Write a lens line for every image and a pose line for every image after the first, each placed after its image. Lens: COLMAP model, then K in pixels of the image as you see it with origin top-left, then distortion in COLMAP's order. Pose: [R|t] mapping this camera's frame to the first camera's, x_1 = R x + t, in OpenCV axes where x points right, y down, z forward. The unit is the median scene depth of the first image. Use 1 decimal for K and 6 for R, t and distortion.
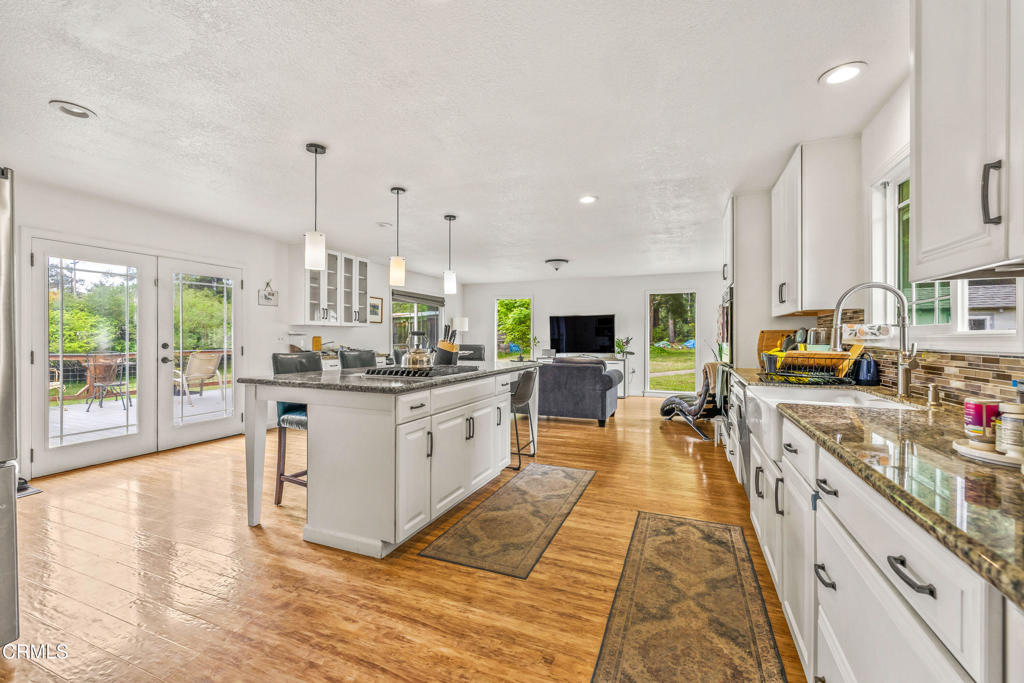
lens RADIAL K [[430.4, 0, 511.1], [0, 430.4, 333.8], [0, 0, 1]] dist [-0.000272, 0.000042]
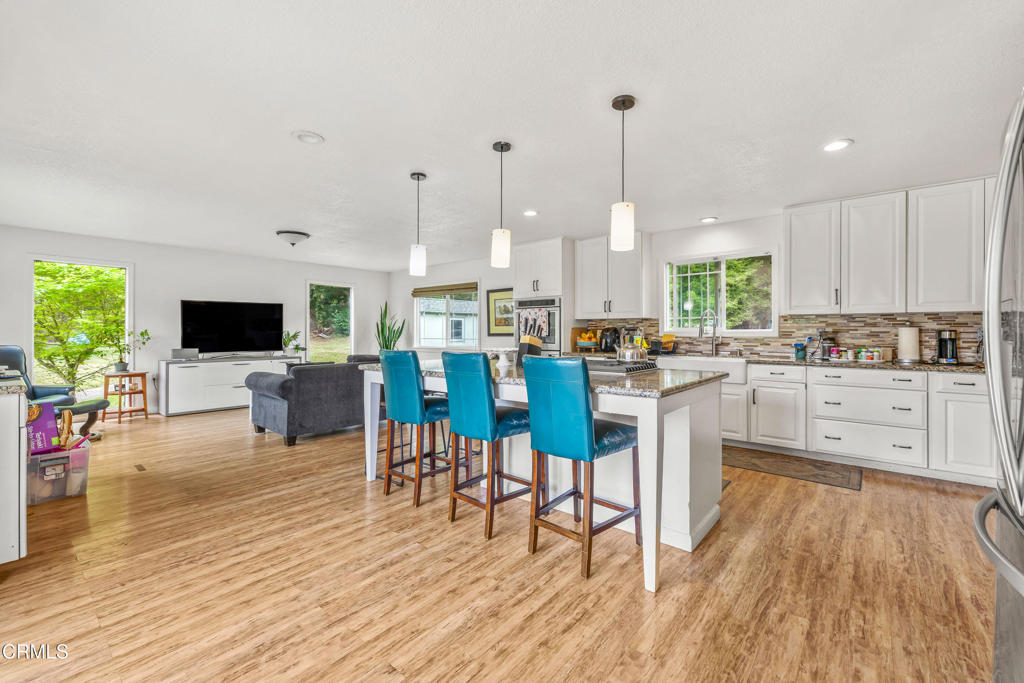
lens RADIAL K [[430.4, 0, 510.5], [0, 430.4, 334.1], [0, 0, 1]] dist [-0.000272, 0.000042]
pose [[0.297348, -0.005123, 0.954755, -1.098362], [-0.011620, 0.999892, 0.008985, 0.003863], [-0.954698, -0.013766, 0.297256, 0.817824]]
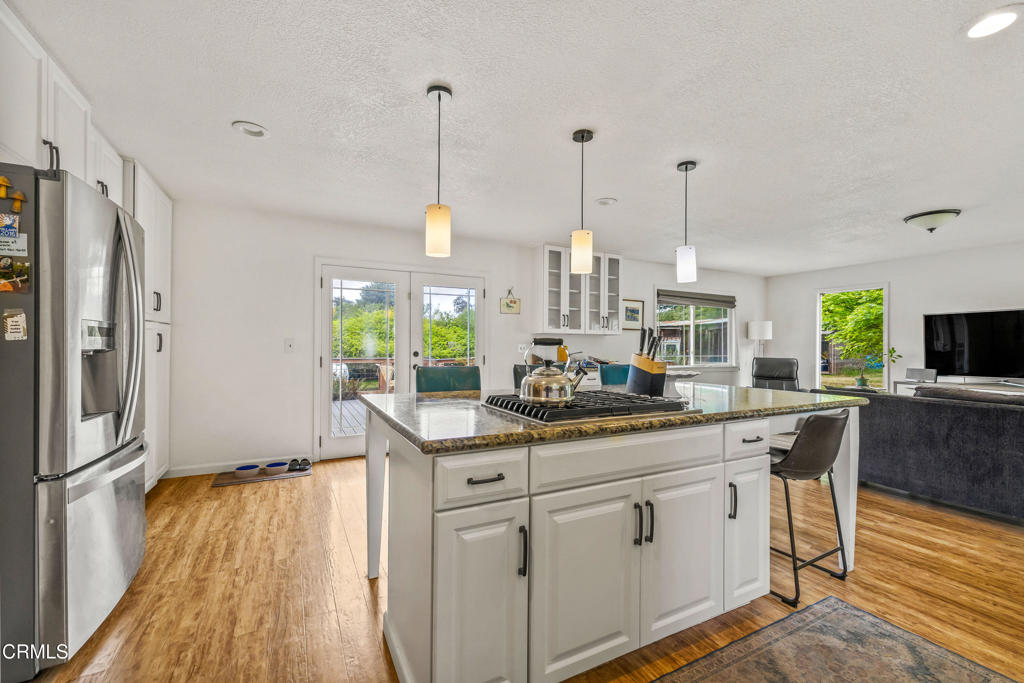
lens RADIAL K [[430.4, 0, 512.2], [0, 430.4, 342.1], [0, 0, 1]] dist [-0.000272, 0.000042]
pose [[0.762811, -0.000930, -0.646621, 0.106747], [-0.000713, 0.999997, -0.002279, 0.000543], [0.646621, 0.002200, 0.762808, 0.439400]]
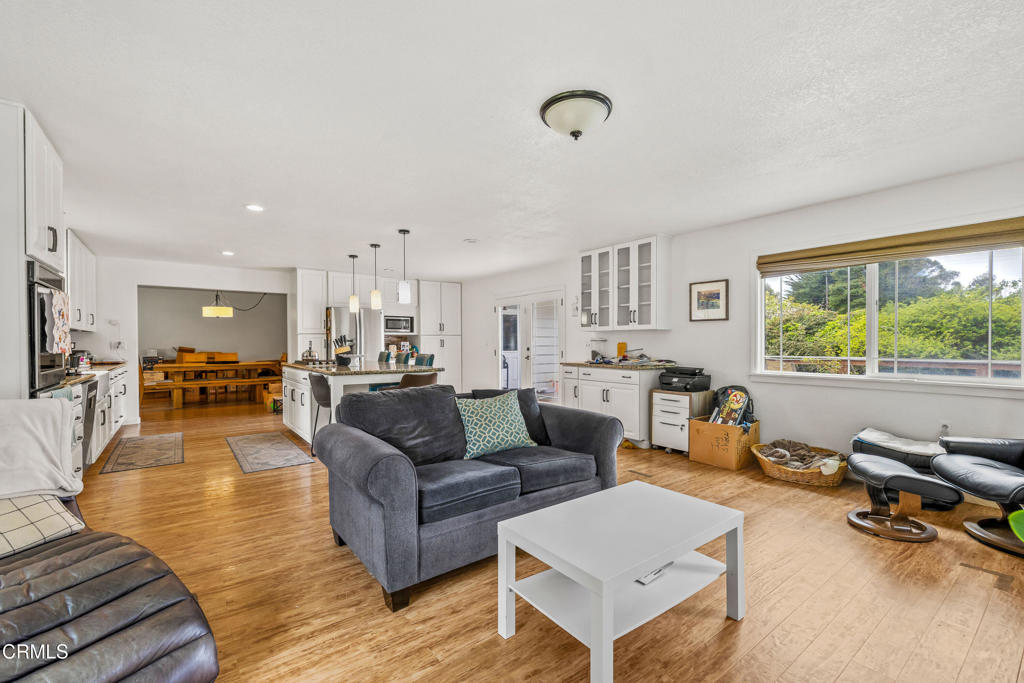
lens RADIAL K [[430.4, 0, 509.9], [0, 430.4, 351.1], [0, 0, 1]] dist [-0.000272, 0.000042]
pose [[-0.507933, 0.013431, -0.861292, 0.861280], [0.008732, 0.999907, 0.010443, 0.023956], [0.861352, -0.002217, -0.508003, 2.354027]]
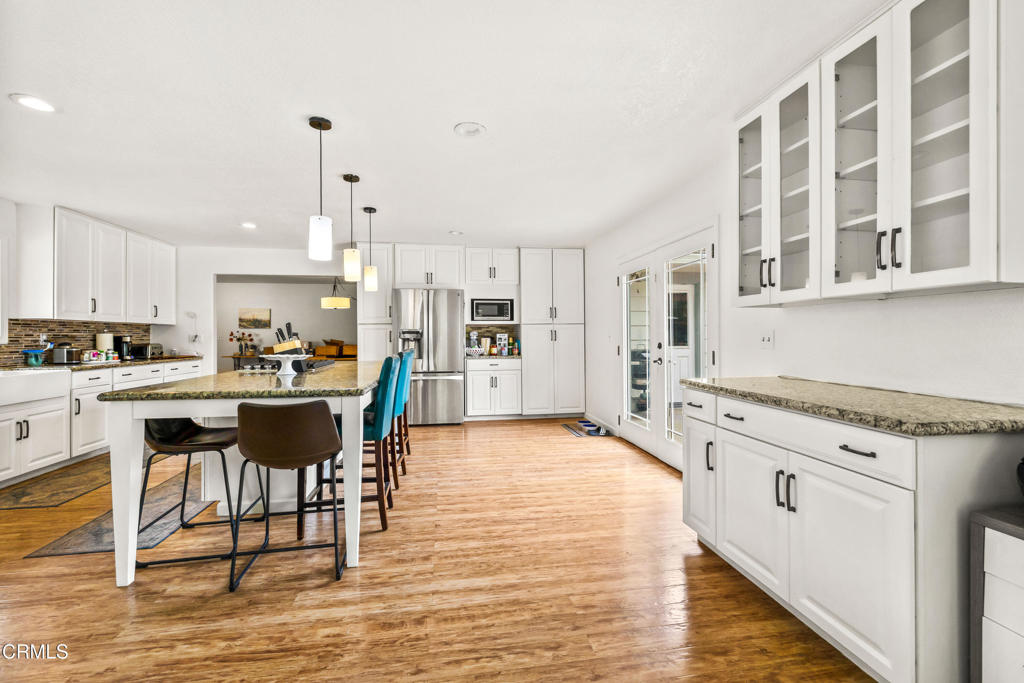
lens RADIAL K [[430.4, 0, 512.3], [0, 430.4, 337.5], [0, 0, 1]] dist [-0.000272, 0.000042]
pose [[-0.851890, 0.002306, -0.523716, -0.079765], [0.006838, 0.999954, -0.006719, 0.019602], [0.523676, -0.009305, -0.851867, 2.139500]]
